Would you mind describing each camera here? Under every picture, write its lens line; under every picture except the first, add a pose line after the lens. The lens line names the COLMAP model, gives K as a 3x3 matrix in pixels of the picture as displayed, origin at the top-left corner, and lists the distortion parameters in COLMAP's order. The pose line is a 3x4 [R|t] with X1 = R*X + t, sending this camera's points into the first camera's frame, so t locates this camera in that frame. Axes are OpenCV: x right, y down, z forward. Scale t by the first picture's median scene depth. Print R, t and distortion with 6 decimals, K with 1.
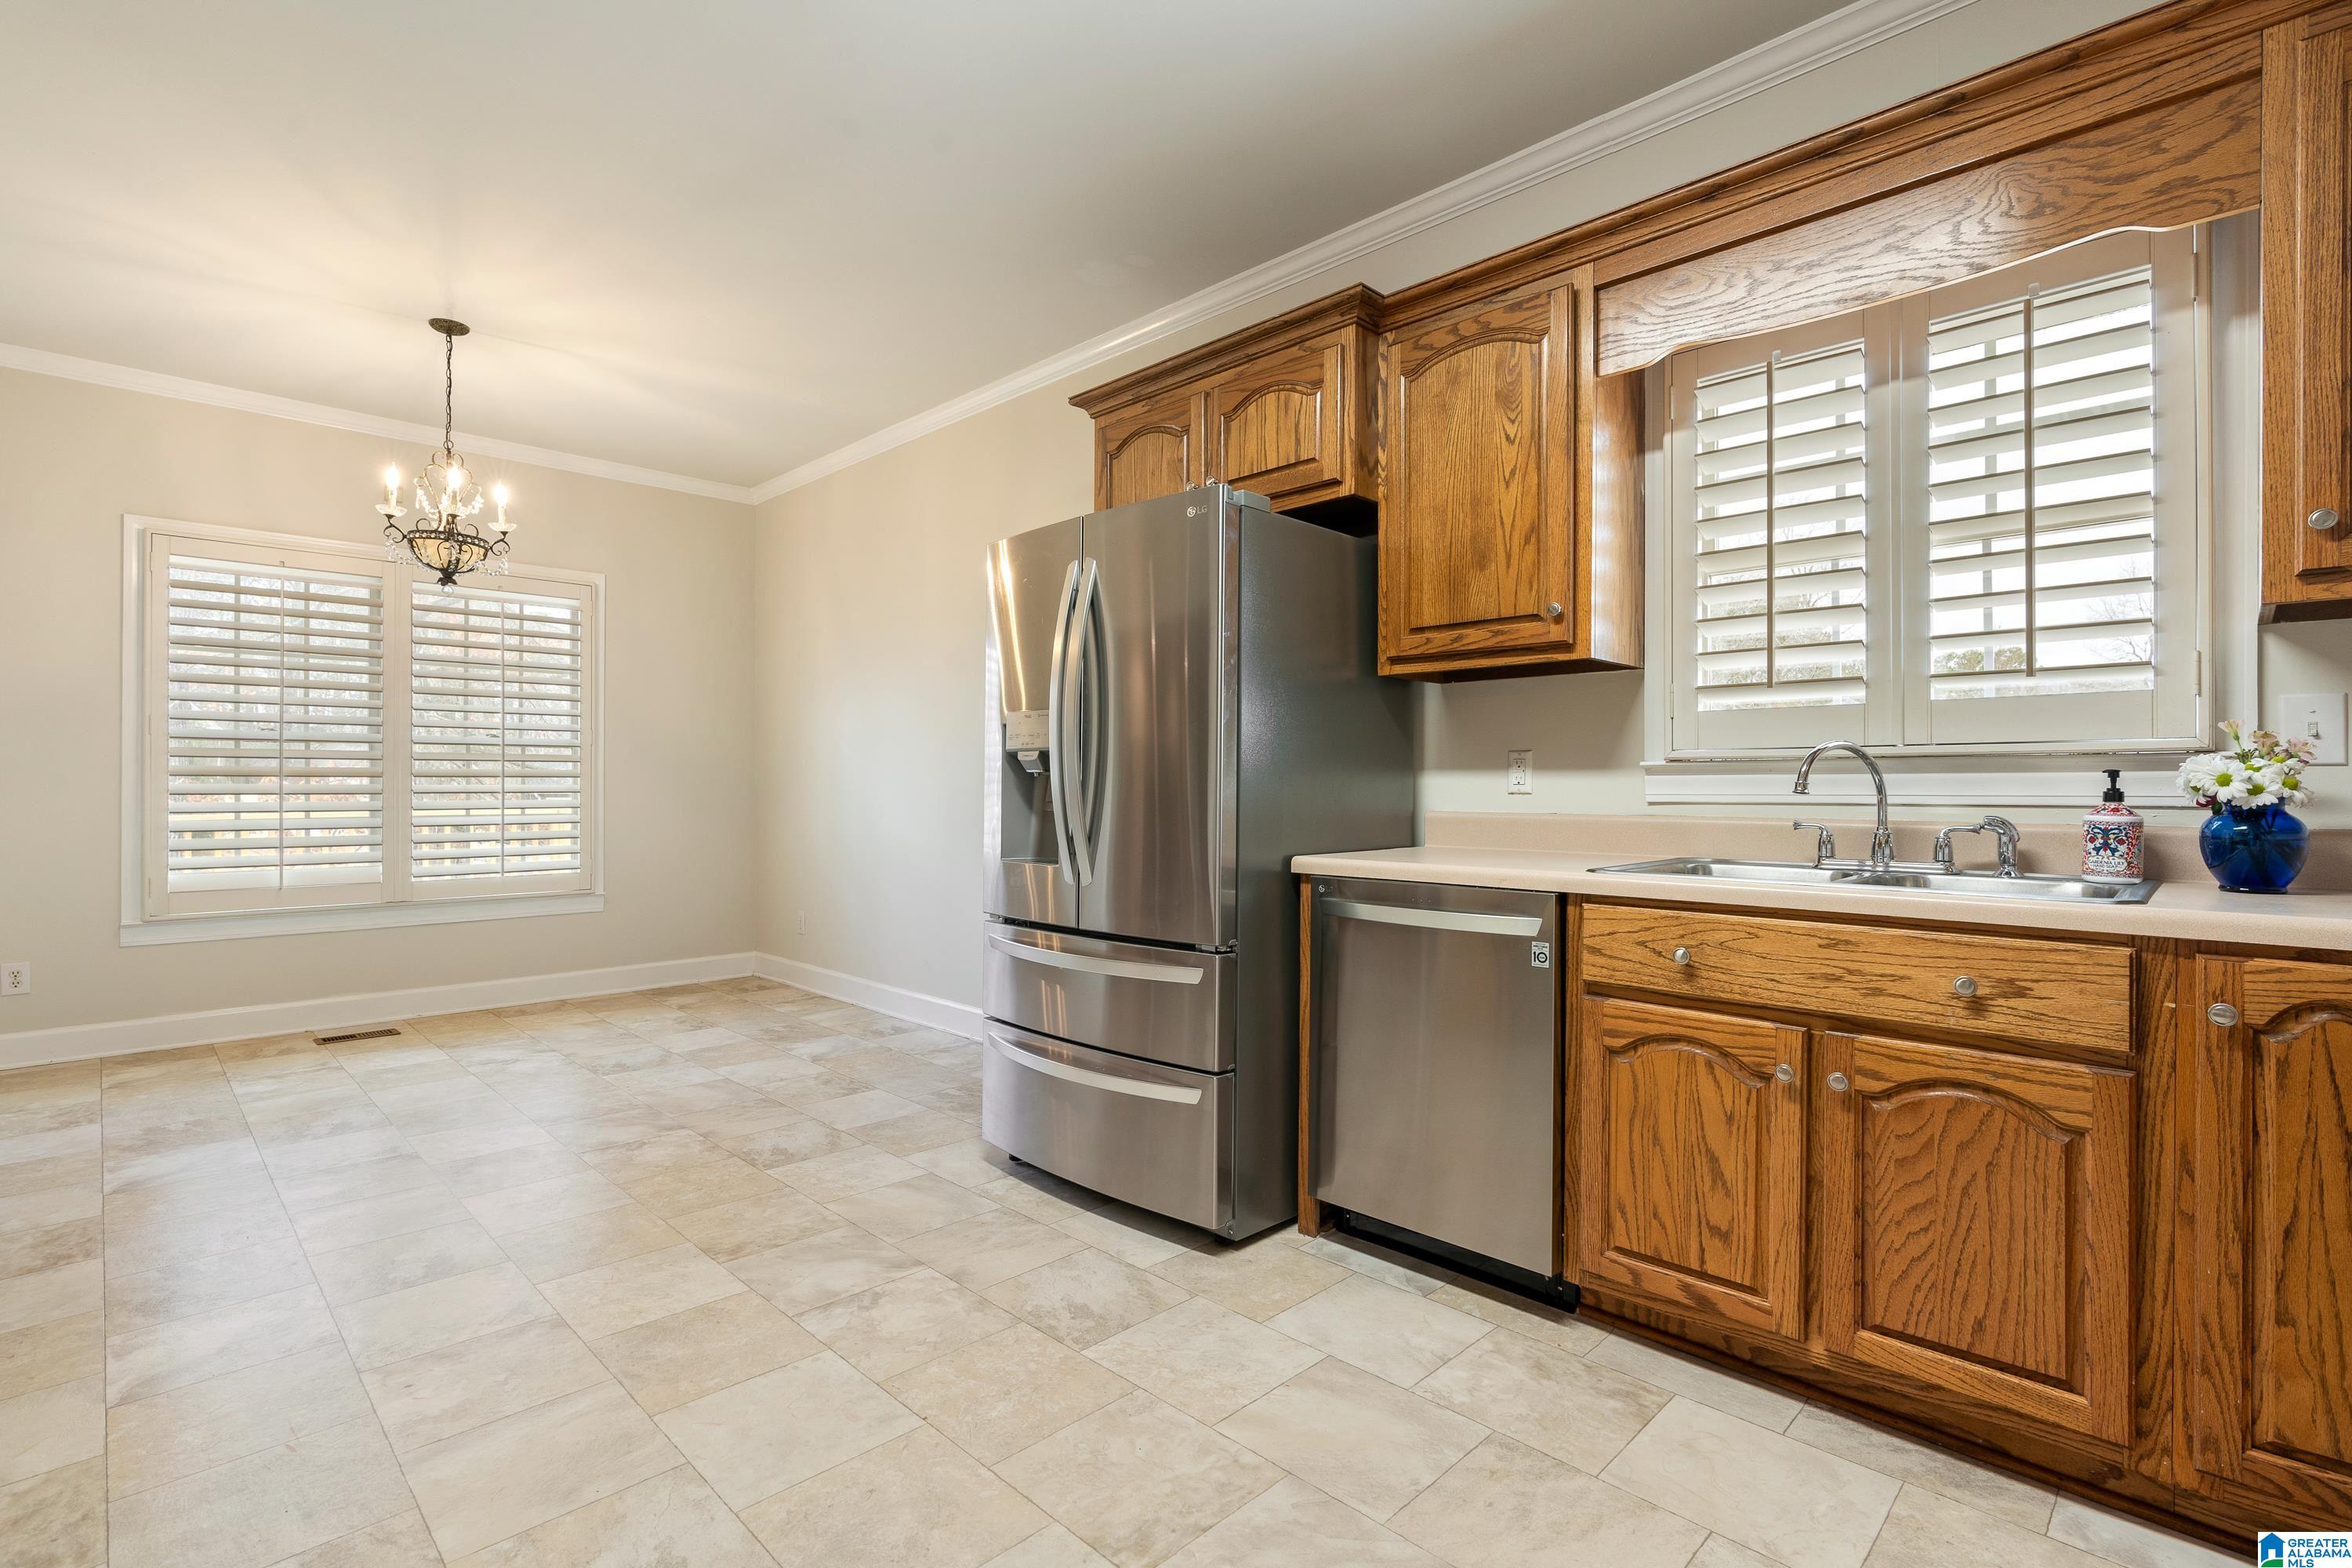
lens RADIAL K [[1088.9, 0, 1158.9], [0, 1088.9, 783.4], [0, 0, 1]] dist [-0.000765, 0.001421]
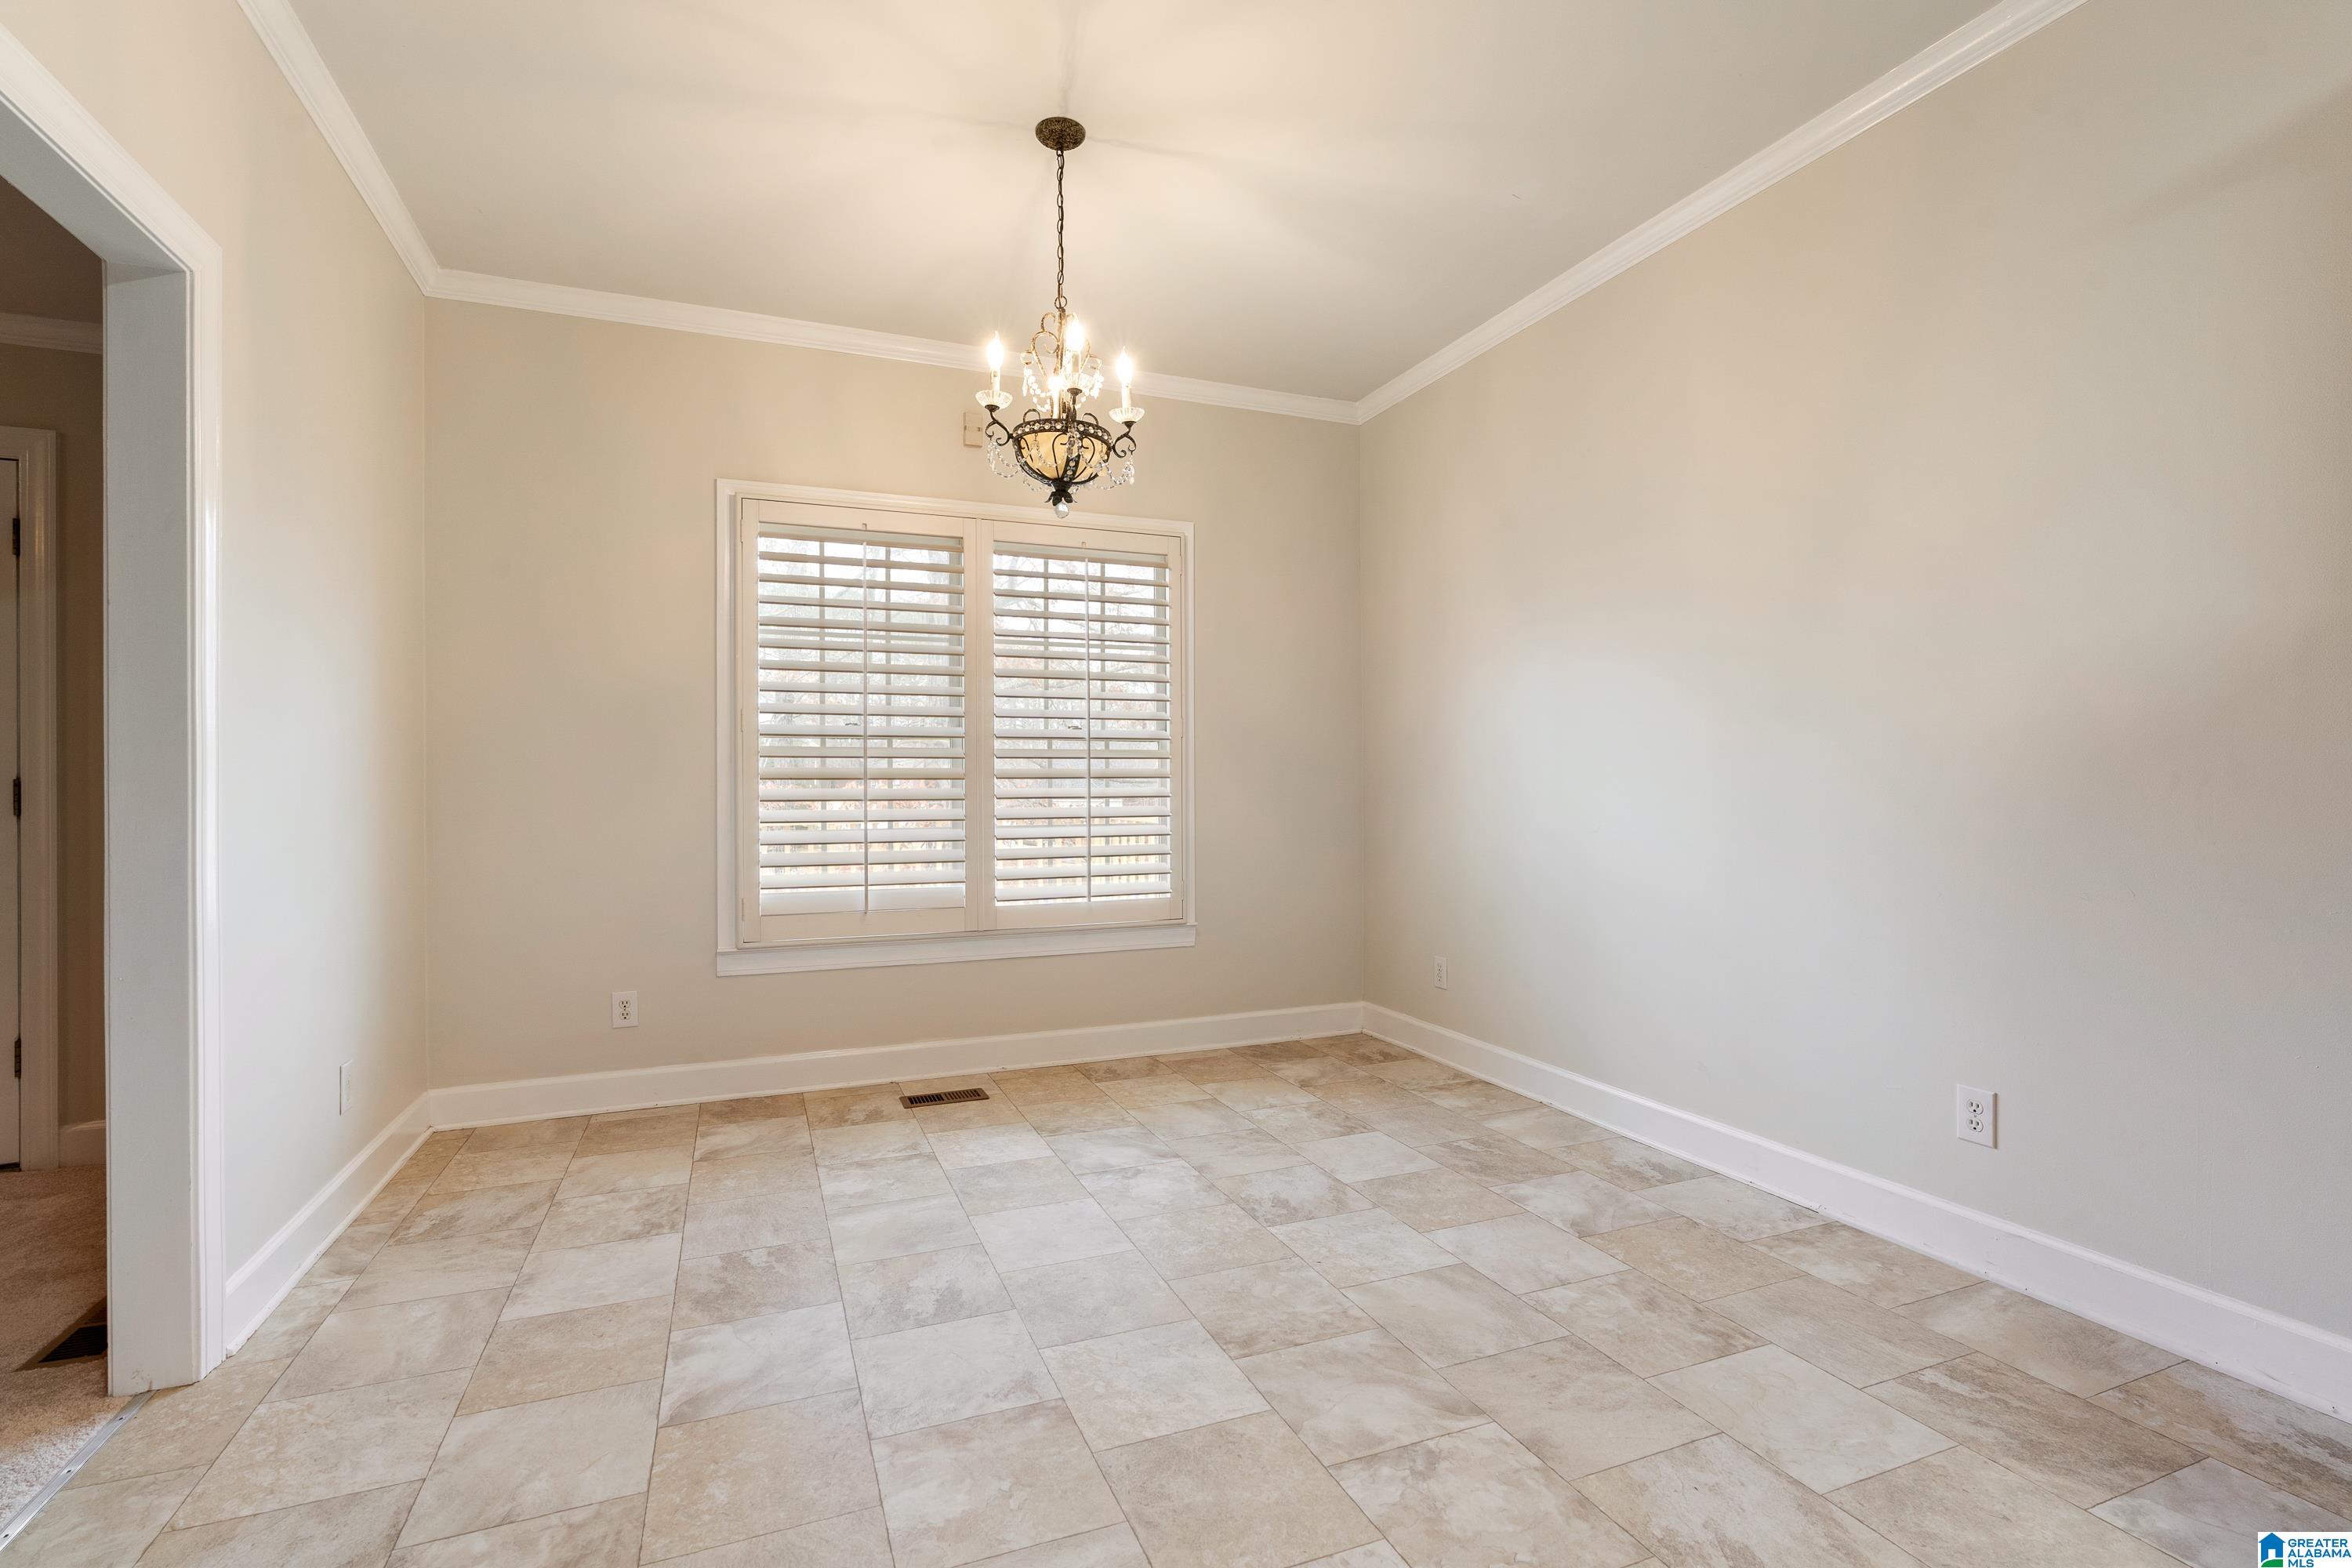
lens RADIAL K [[1088.9, 0, 1184.8], [0, 1088.9, 786.3], [0, 0, 1]] dist [-0.000765, 0.001421]
pose [[0.927040, -0.006016, -0.374914, -0.278004], [0.007112, 0.999974, 0.001540, -0.000540], [0.374894, -0.004094, 0.927058, 0.332292]]
